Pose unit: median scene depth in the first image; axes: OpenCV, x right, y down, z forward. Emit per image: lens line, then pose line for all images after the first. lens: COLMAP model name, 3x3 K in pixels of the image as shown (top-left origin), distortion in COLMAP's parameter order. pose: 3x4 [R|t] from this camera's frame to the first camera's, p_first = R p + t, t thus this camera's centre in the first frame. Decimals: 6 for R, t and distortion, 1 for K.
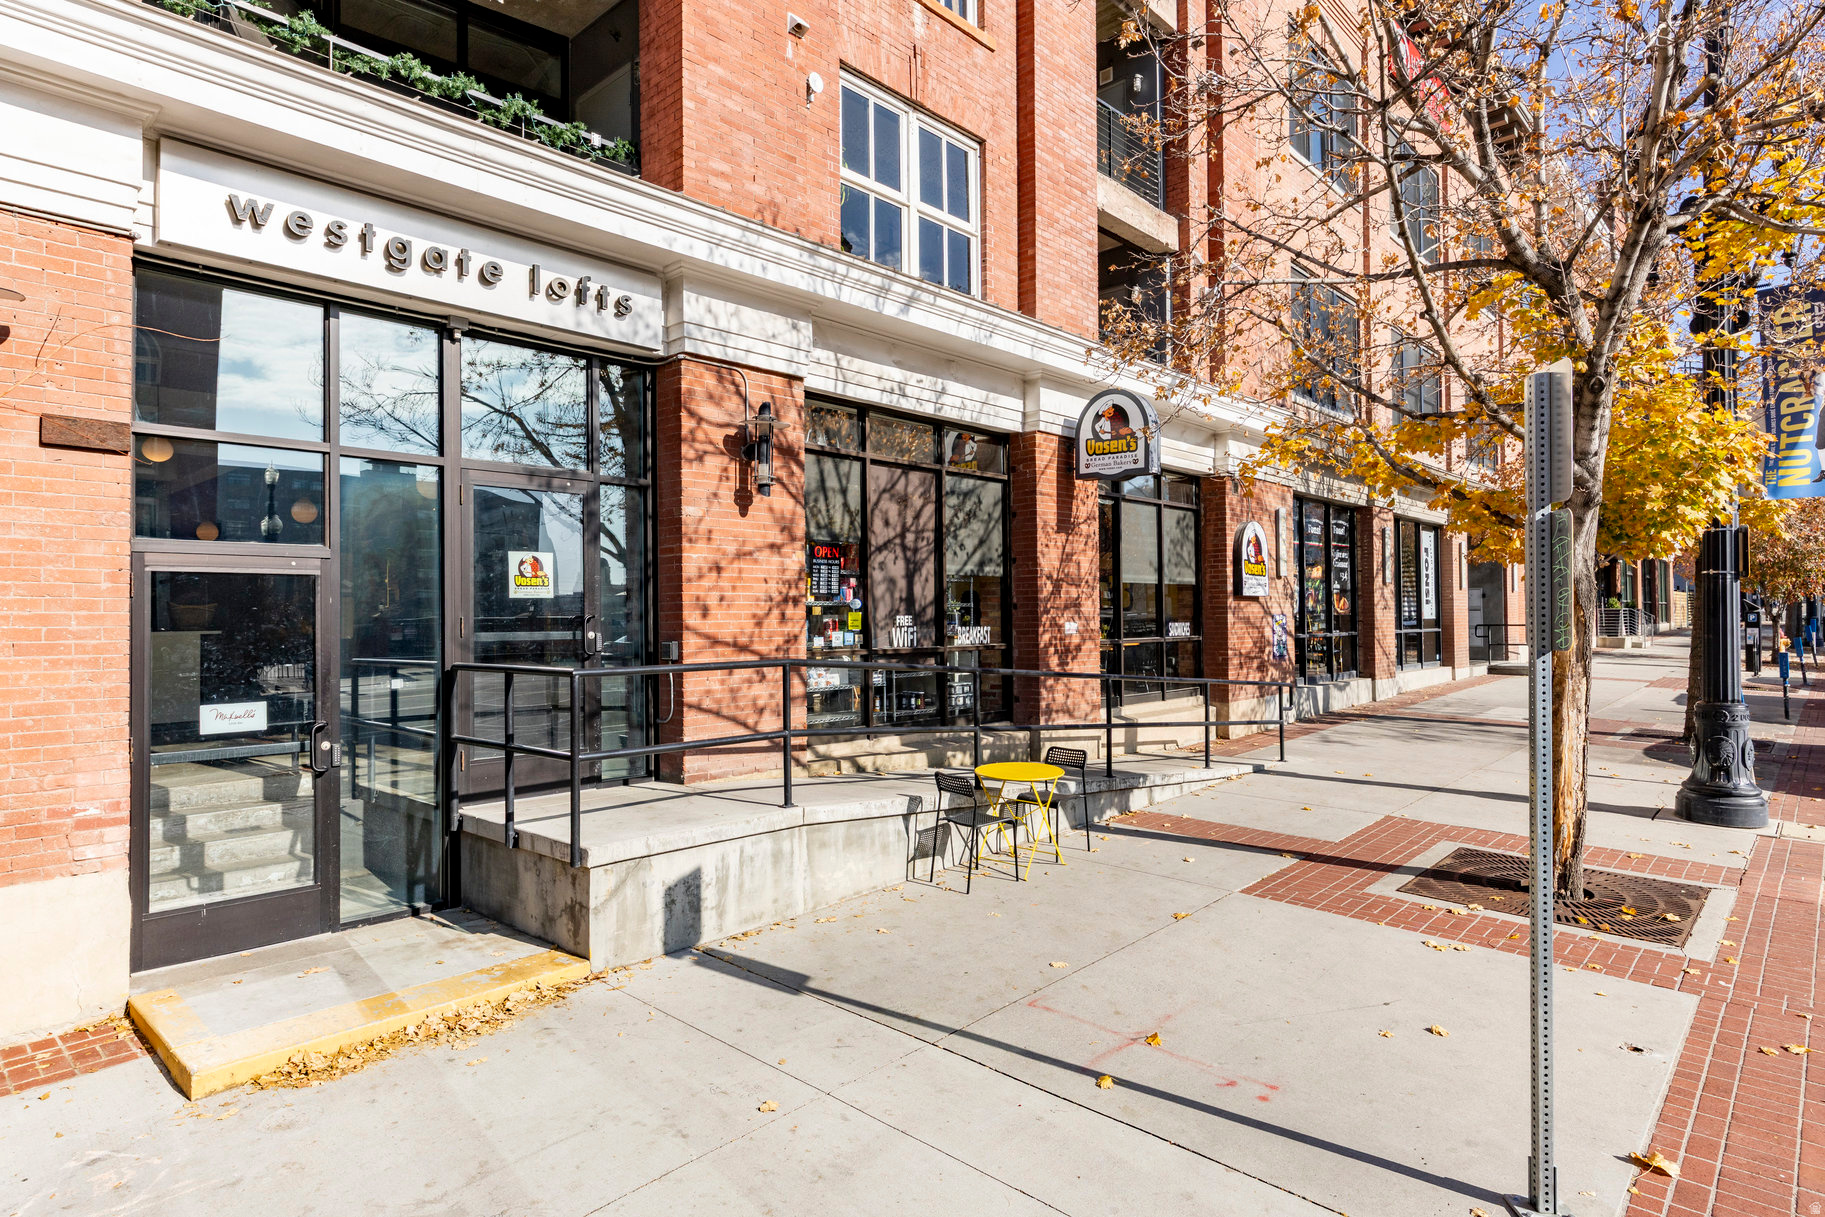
lens RADIAL K [[1062.4, 0, 912.5], [0, 1062.4, 608.5], [0, 0, 1]] dist [-0.004502, -0.000708]
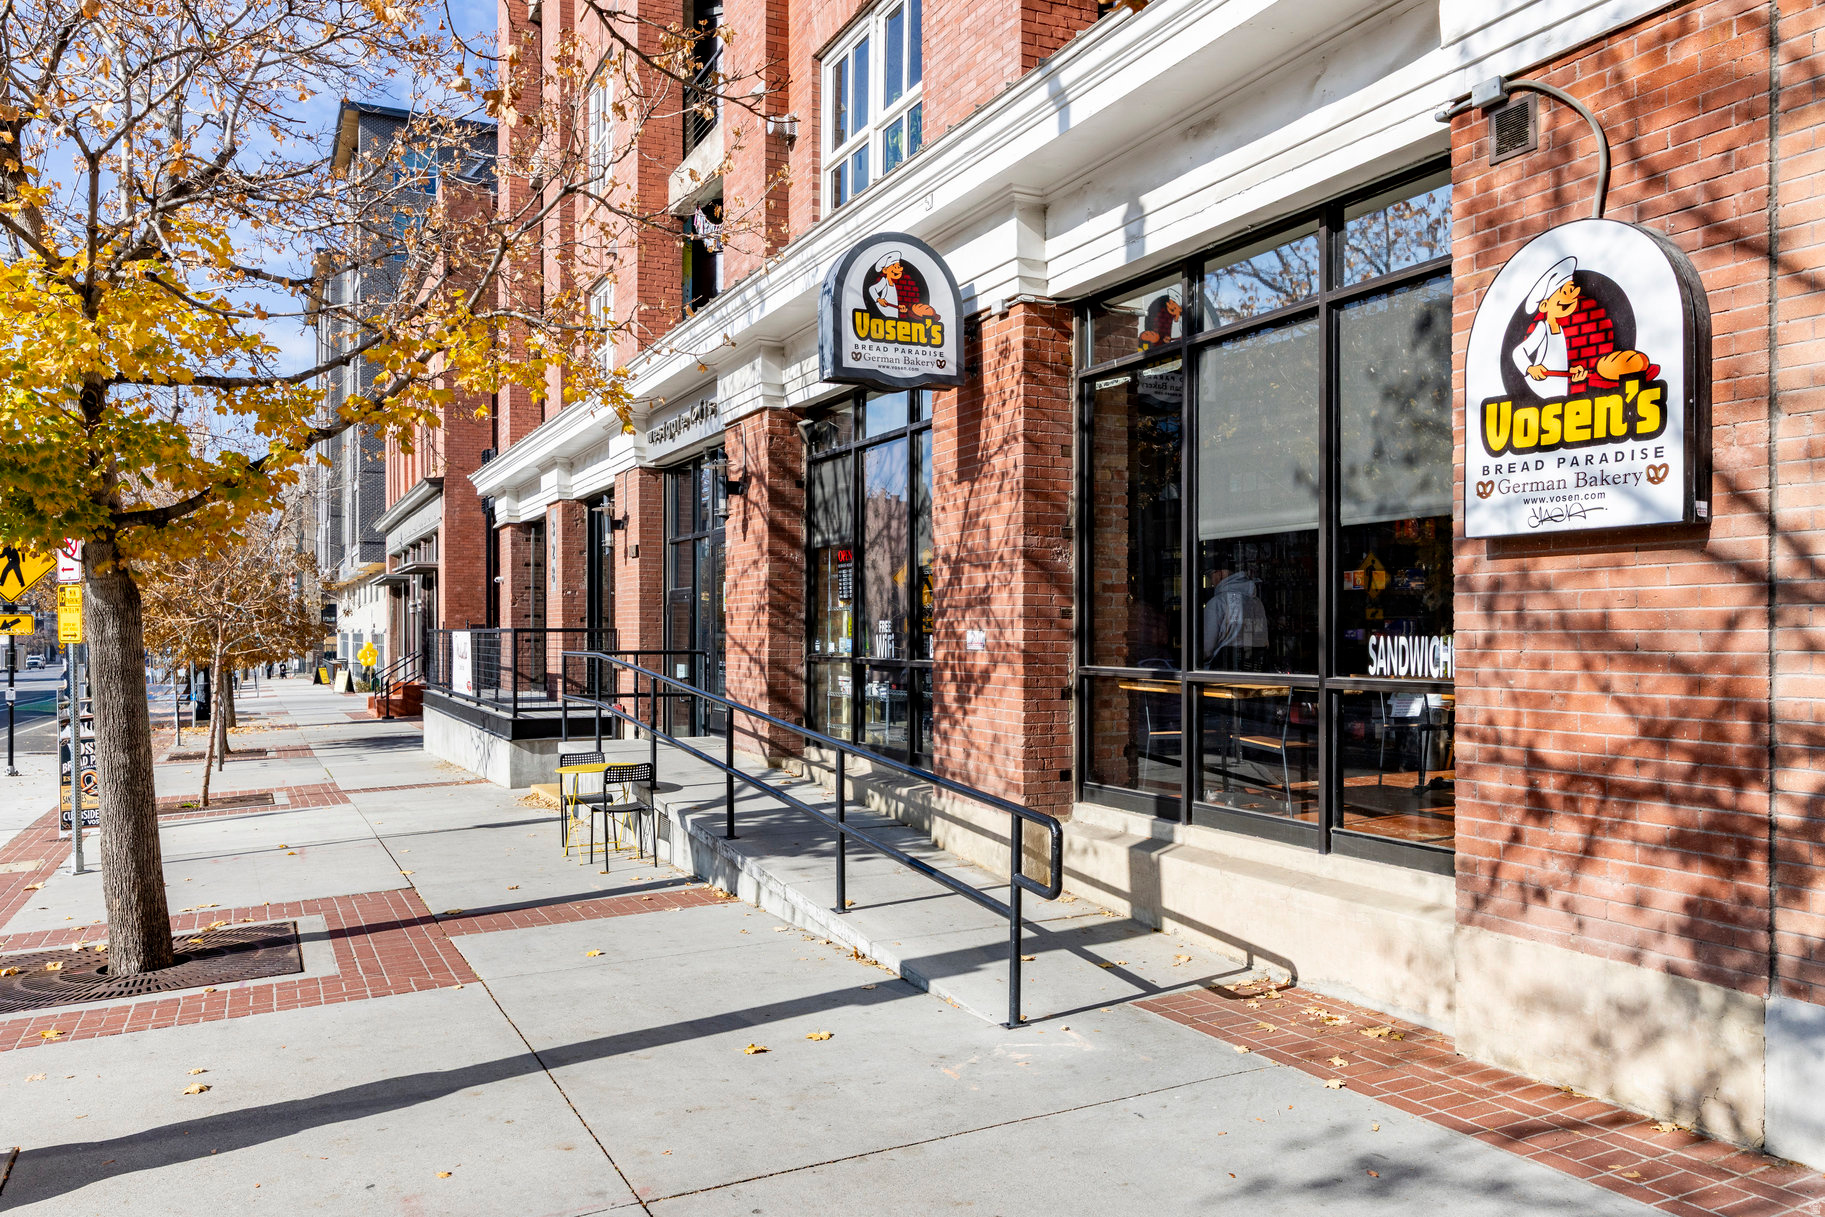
lens RADIAL K [[1348.6, 0, 913.2], [0, 1348.6, 639.8], [0, 0, 1]] dist [0.004596, 0.000599]
pose [[-0.377760, 0.014121, -0.925796, 1.168452], [0.014275, 0.999854, 0.009427, 0.014558], [0.925794, -0.009654, -0.377906, 1.712948]]
